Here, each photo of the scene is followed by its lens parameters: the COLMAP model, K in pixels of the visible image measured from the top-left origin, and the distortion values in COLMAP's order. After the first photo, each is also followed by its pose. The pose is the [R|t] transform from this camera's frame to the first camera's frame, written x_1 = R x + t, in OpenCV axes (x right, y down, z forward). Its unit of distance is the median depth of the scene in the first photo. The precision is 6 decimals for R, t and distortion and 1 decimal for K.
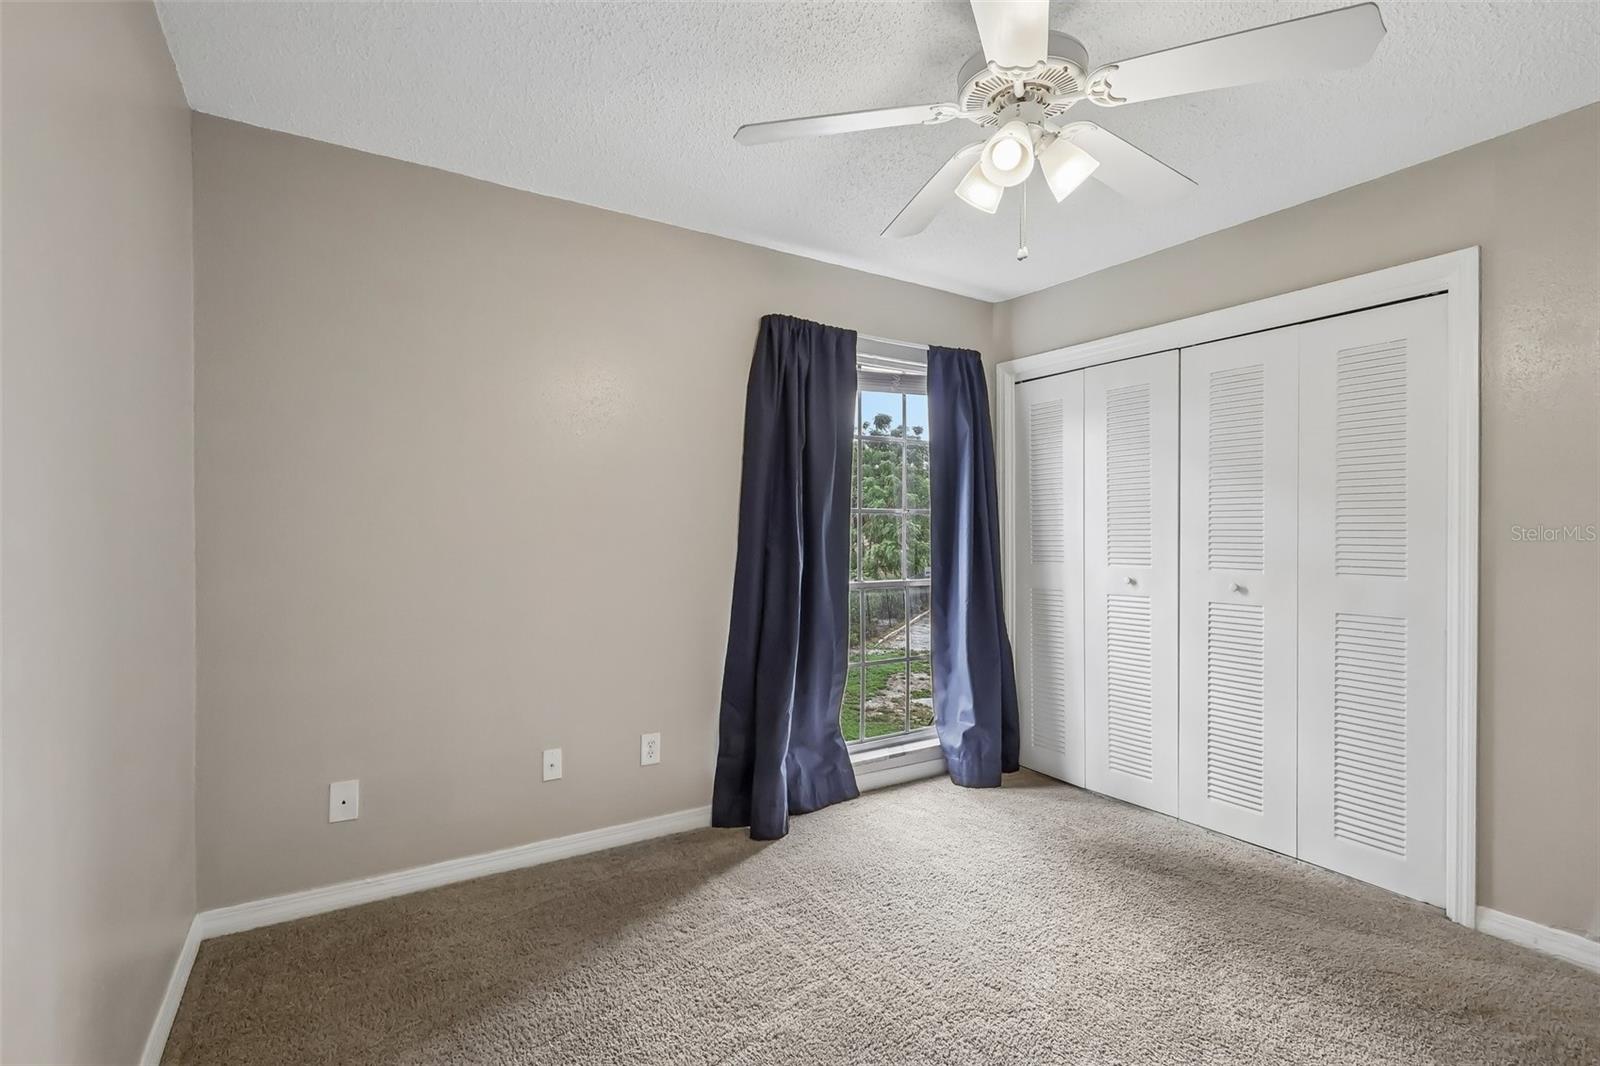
lens RADIAL K [[730.7, 0, 802.0], [0, 730.7, 544.0], [0, 0, 1]] dist [-0.003625, 0.000617]
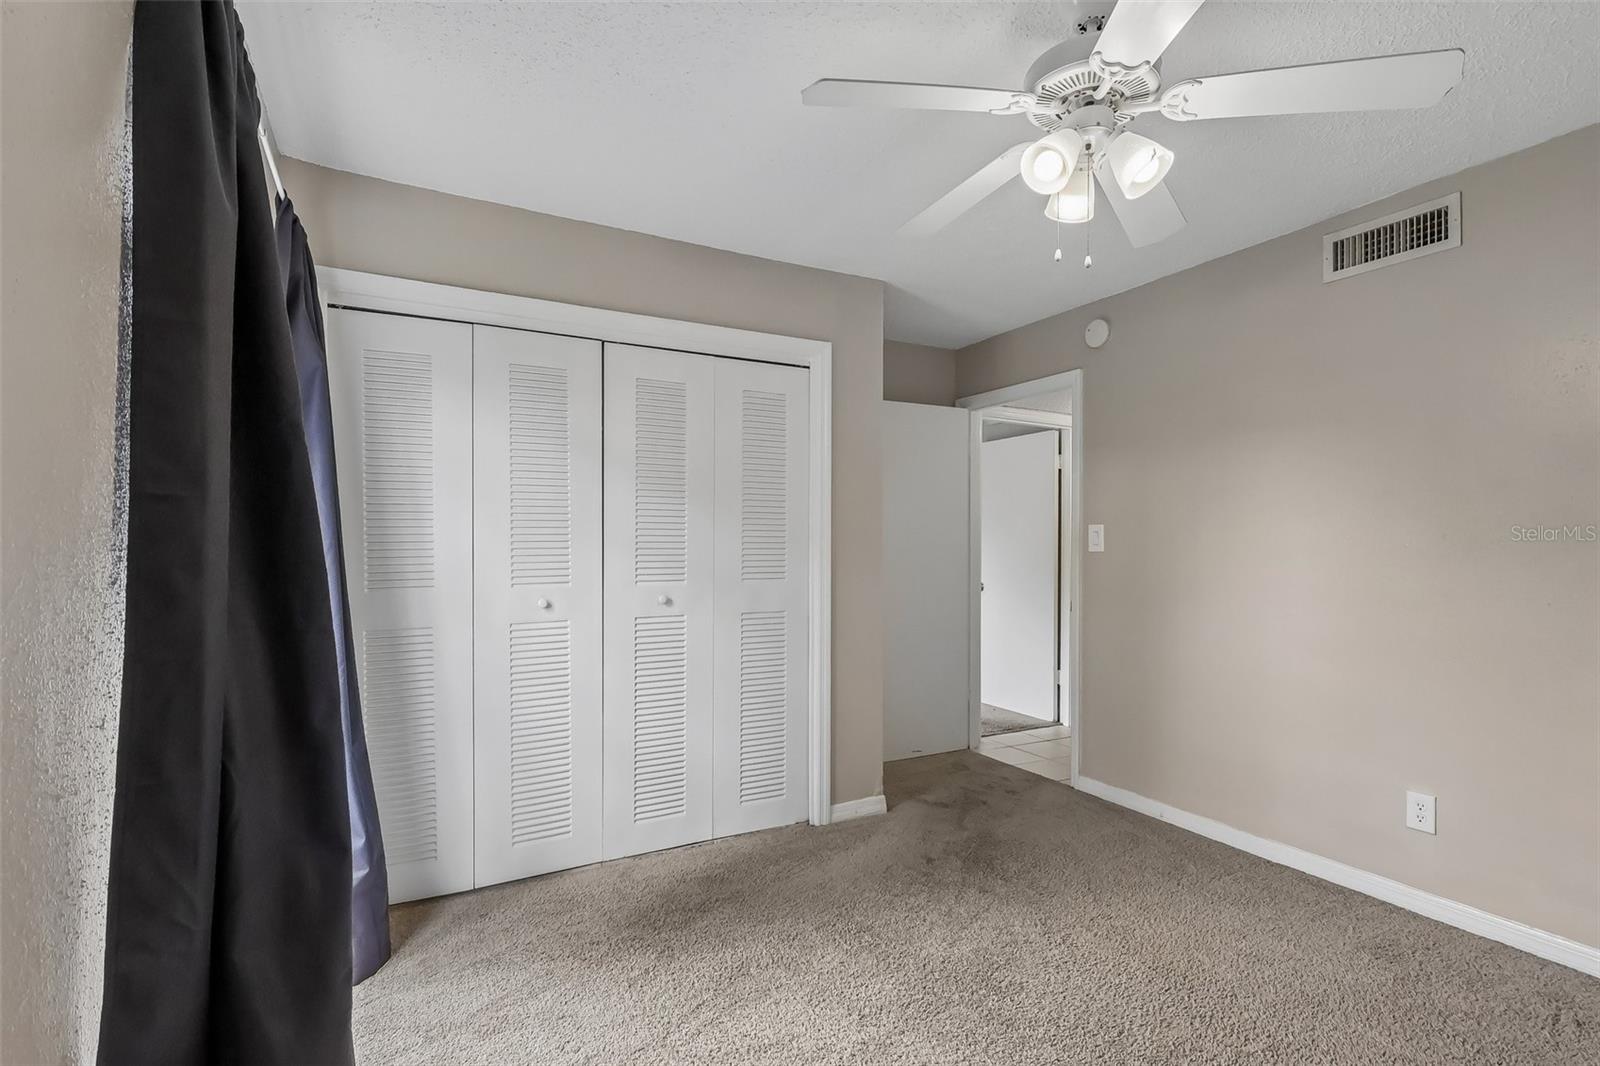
lens RADIAL K [[753.7, 0, 801.4], [0, 753.7, 552.3], [0, 0, 1]] dist [0.000106, 0.000254]
pose [[0.066376, -0.010276, 0.997742, -0.406819], [0.016605, 0.999820, 0.009193, -0.010944], [-0.997656, 0.015957, 0.066535, 0.713150]]
